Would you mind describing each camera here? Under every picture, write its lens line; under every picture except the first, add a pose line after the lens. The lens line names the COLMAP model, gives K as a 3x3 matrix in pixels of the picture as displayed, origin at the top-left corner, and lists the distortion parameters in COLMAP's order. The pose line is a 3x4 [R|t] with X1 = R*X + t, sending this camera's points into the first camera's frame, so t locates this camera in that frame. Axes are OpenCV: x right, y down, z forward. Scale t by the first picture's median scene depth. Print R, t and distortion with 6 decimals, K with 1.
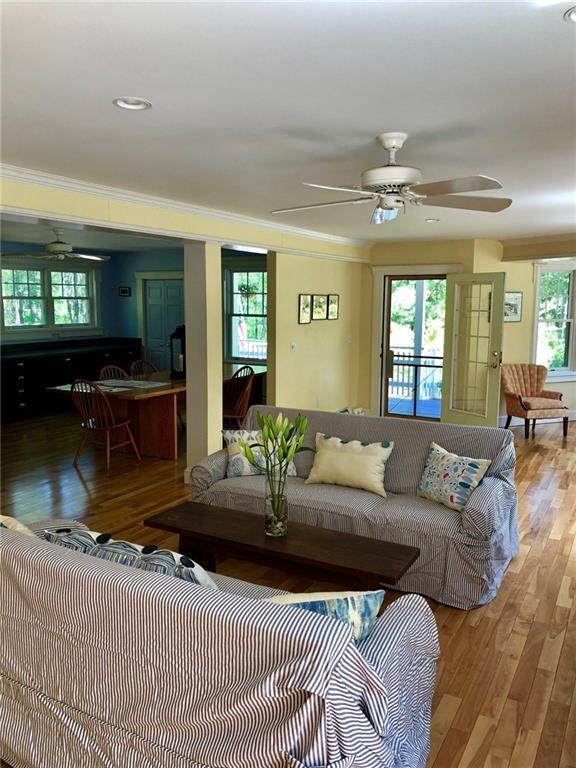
lens RADIAL K [[623.9, 0, 288.8], [0, 623.9, 382.6], [0, 0, 1]] dist [0.002653, 0.000863]
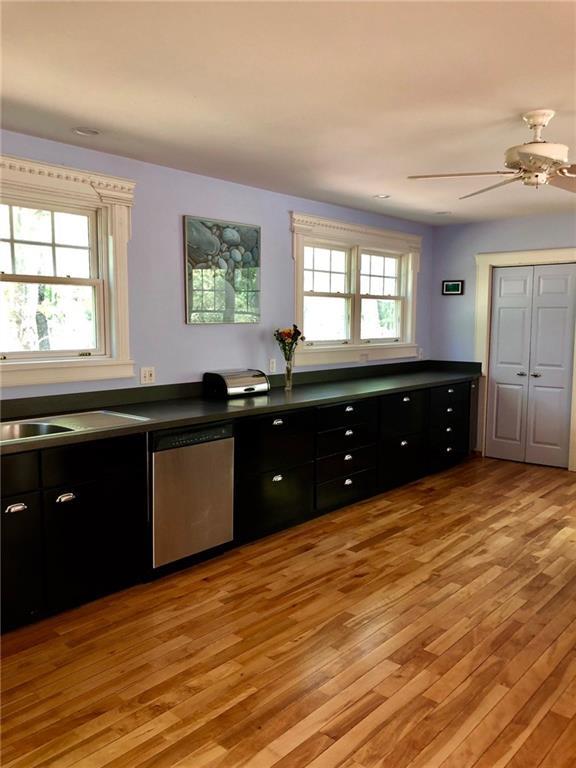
lens RADIAL K [[623.9, 0, 287.0], [0, 623.9, 384.6], [0, 0, 1]] dist [0.002653, 0.000863]
pose [[0.976897, 0.018167, -0.212935, -0.298170], [-0.023688, 0.999445, -0.023404, -0.030635], [0.212392, 0.027907, 0.976786, 0.365913]]
